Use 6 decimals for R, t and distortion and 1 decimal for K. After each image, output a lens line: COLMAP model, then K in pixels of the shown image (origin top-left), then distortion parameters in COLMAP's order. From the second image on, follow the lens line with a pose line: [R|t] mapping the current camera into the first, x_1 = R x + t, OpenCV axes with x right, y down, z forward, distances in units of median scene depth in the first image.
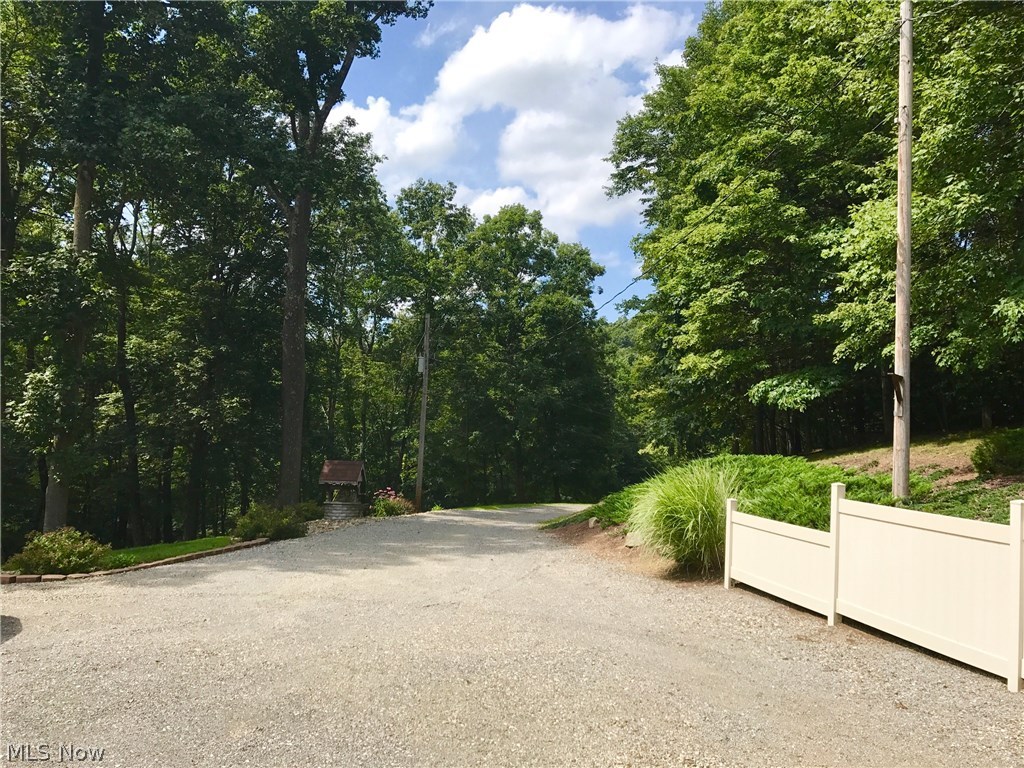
lens RADIAL K [[840.4, 0, 513.7], [0, 840.4, 381.3], [0, 0, 1]] dist [-0.005182, 0.002818]
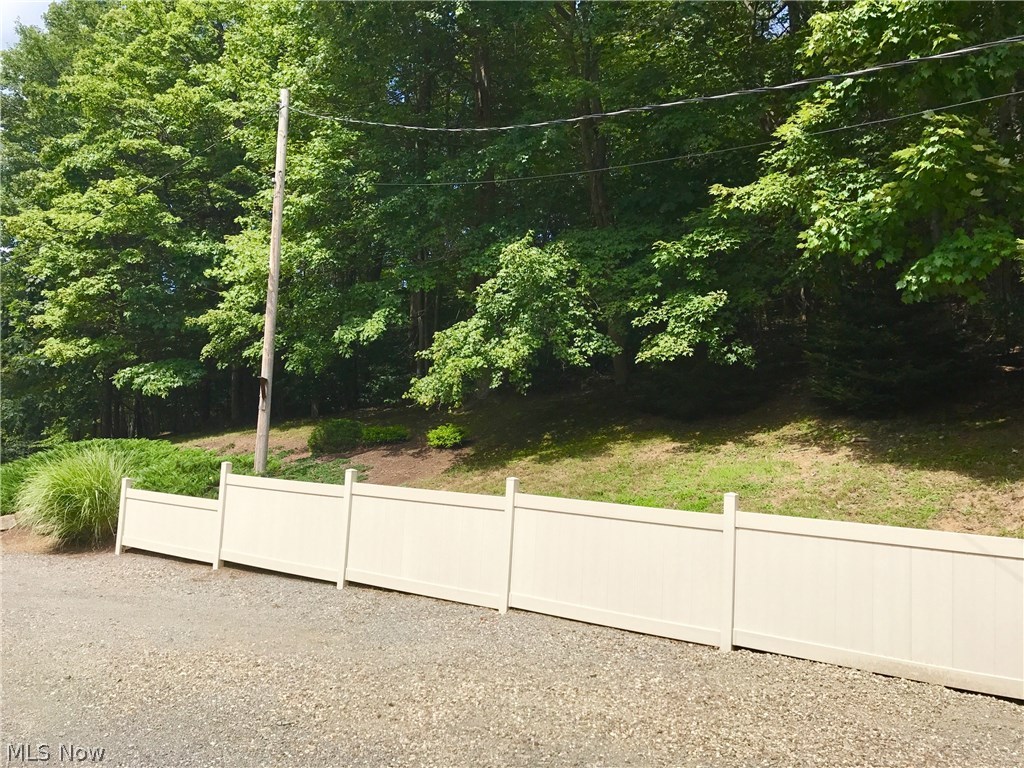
lens RADIAL K [[840.4, 0, 513.7], [0, 840.4, 381.3], [0, 0, 1]] dist [-0.005182, 0.002818]
pose [[0.722285, 0.041769, 0.690333, -0.120190], [-0.057489, 0.998346, -0.000255, -0.018189], [-0.689202, -0.039503, 0.723492, -0.155068]]
